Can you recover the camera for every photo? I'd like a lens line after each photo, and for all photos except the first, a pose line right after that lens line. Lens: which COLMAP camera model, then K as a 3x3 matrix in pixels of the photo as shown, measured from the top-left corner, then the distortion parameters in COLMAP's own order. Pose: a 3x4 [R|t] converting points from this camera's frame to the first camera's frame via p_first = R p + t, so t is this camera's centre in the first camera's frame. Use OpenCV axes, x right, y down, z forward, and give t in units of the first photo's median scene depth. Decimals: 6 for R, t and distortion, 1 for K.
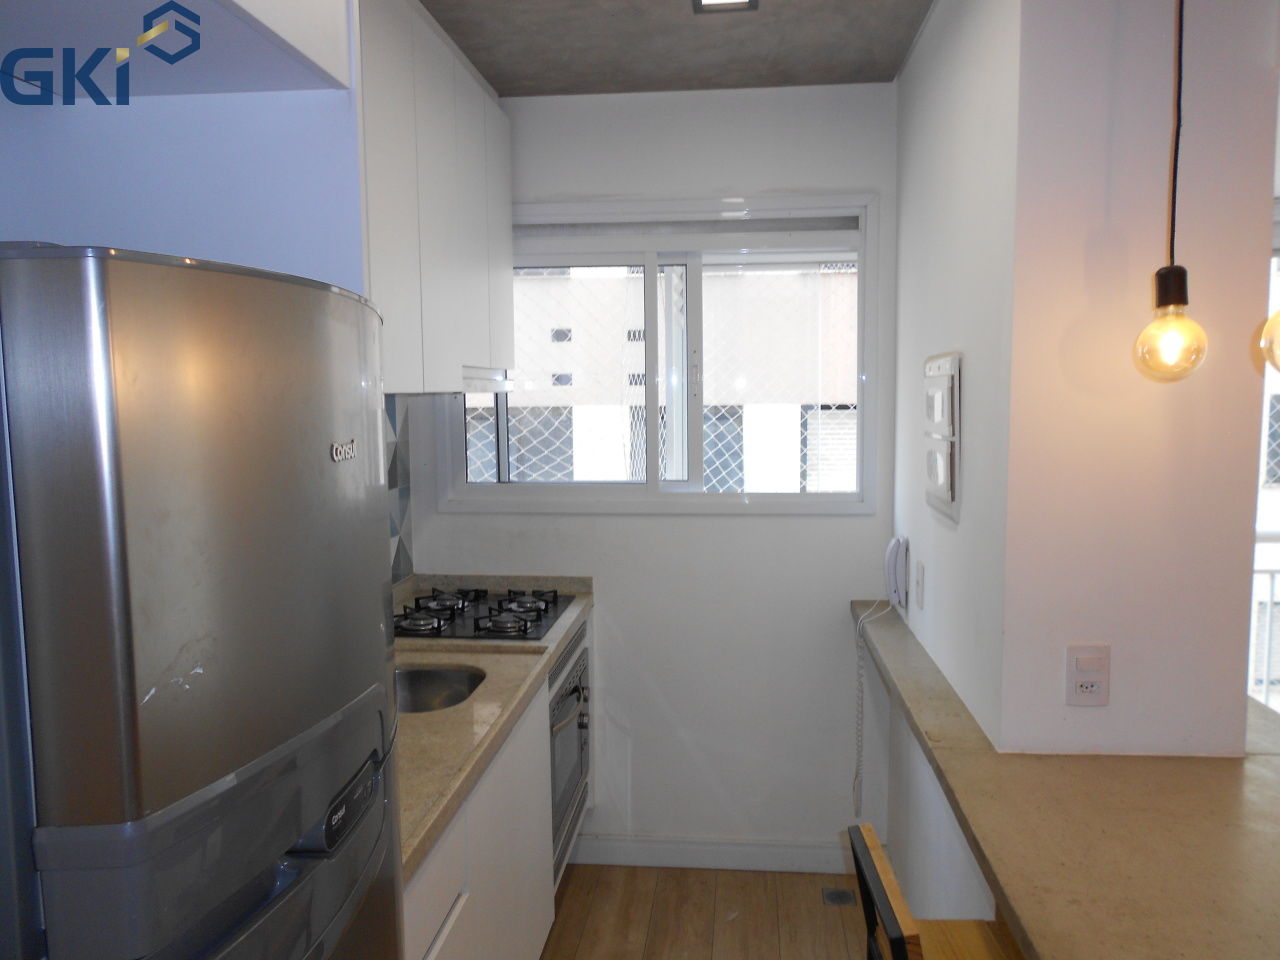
lens RADIAL K [[994.1, 0, 643.7], [0, 994.1, 491.9], [0, 0, 1]] dist [-0.006523, 0.014930]
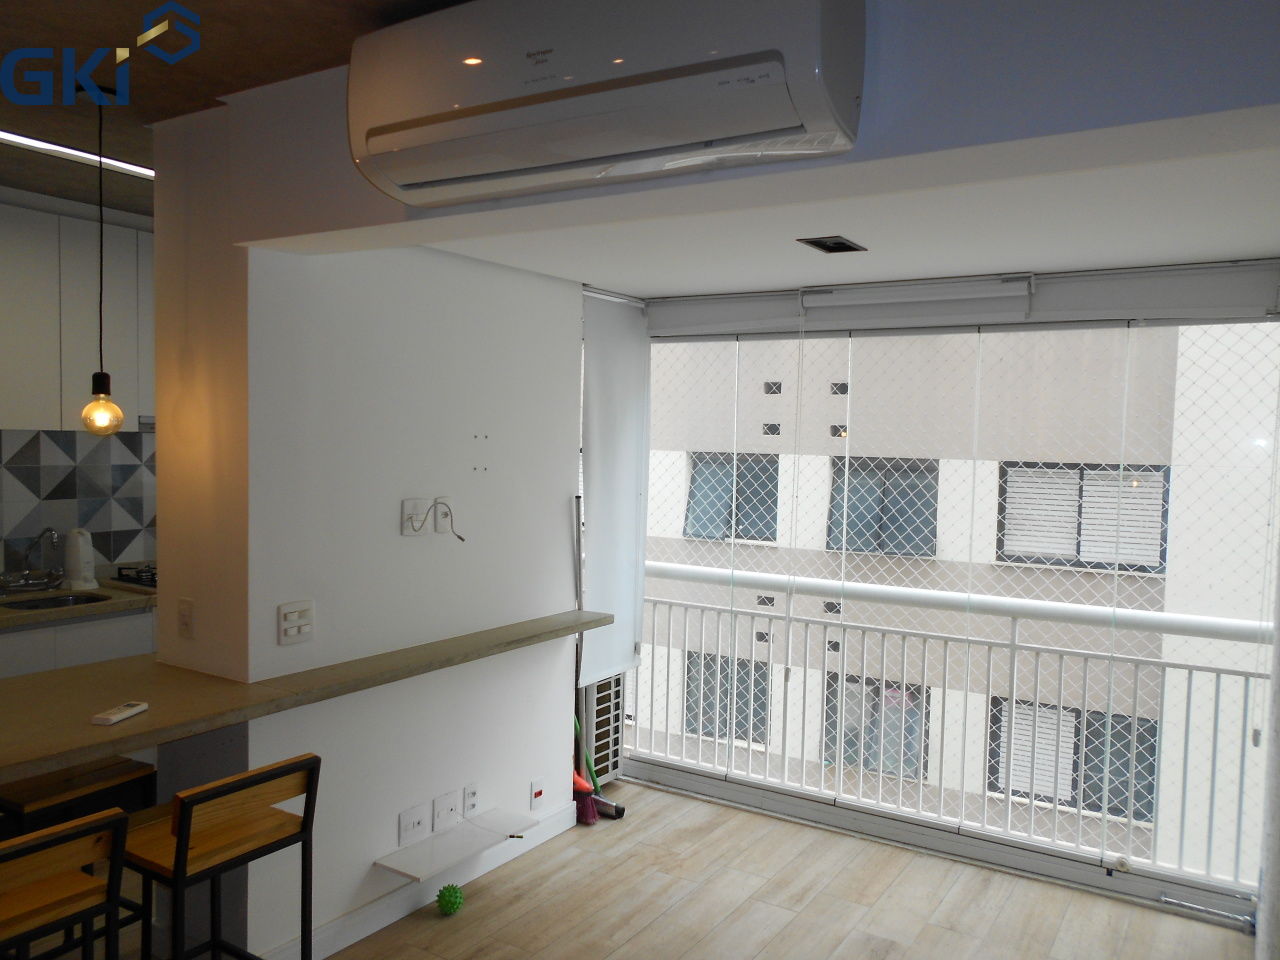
lens RADIAL K [[994.1, 0, 663.3], [0, 994.1, 482.8], [0, 0, 1]] dist [-0.006523, 0.014930]
pose [[0.897154, 0.054300, -0.438368, 1.039011], [-0.077714, 0.996339, -0.035632, -0.021476], [0.434828, 0.066035, 0.898089, -0.069998]]
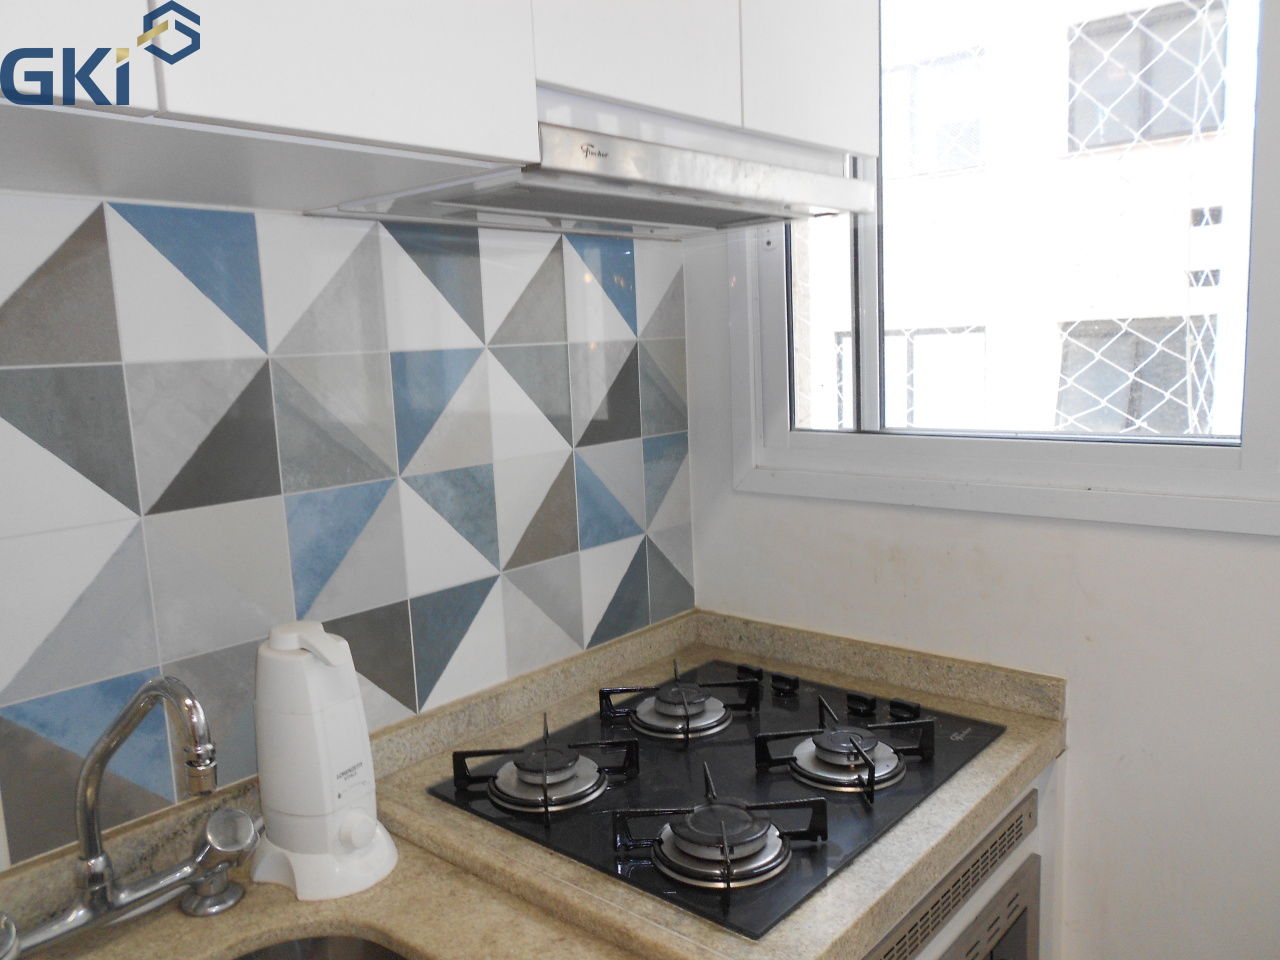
lens RADIAL K [[994.1, 0, 644.4], [0, 994.1, 473.0], [0, 0, 1]] dist [-0.006523, 0.014930]
pose [[0.815374, 0.051910, -0.576602, 0.035168], [-0.021715, 0.998013, 0.059142, -0.015319], [0.578527, -0.035701, 0.814882, 0.589949]]
